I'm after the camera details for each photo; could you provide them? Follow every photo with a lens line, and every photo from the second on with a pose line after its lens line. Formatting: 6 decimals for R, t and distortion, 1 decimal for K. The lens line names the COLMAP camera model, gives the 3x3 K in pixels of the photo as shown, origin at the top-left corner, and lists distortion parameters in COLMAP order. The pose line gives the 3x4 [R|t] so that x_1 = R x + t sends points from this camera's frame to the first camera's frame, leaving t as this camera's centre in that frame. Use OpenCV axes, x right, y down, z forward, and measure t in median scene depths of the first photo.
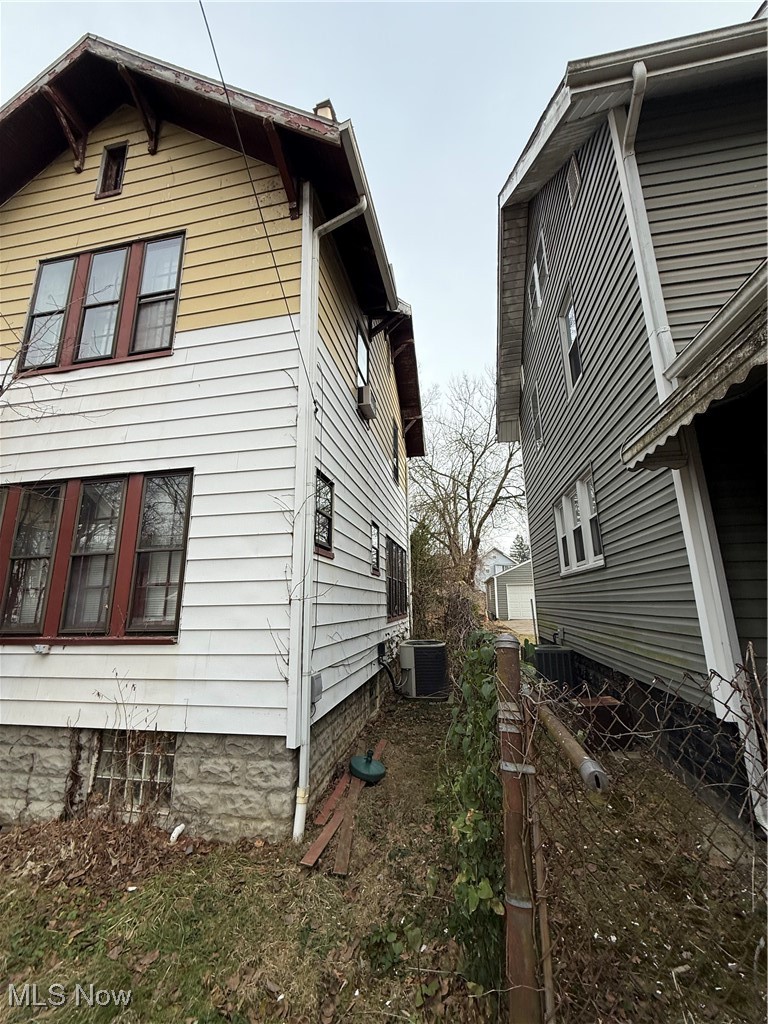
lens RADIAL K [[405.0, 0, 387.7], [0, 405.0, 513.2], [0, 0, 1]] dist [-0.000928, 0.000062]
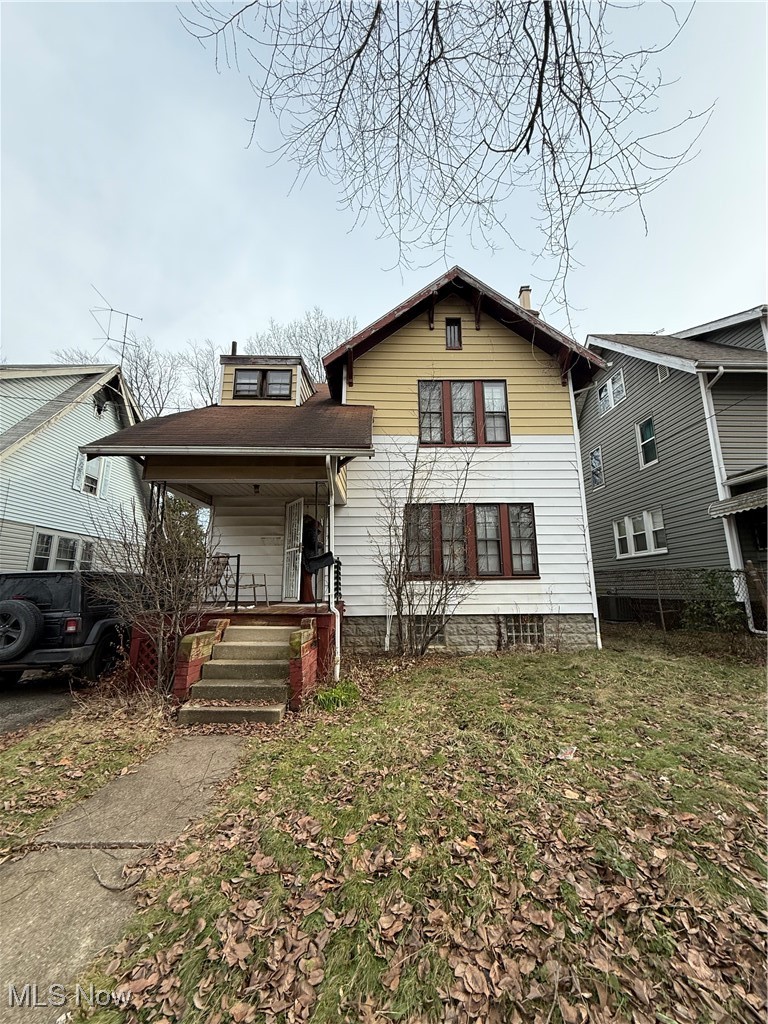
lens RADIAL K [[405.0, 0, 381.4], [0, 405.0, 516.4], [0, 0, 1]] dist [-0.000928, 0.000062]
pose [[0.979345, 0.045835, 0.196931, -1.547645], [-0.051378, 0.998411, 0.023128, -0.042208], [-0.195558, -0.032768, 0.980145, -0.916695]]
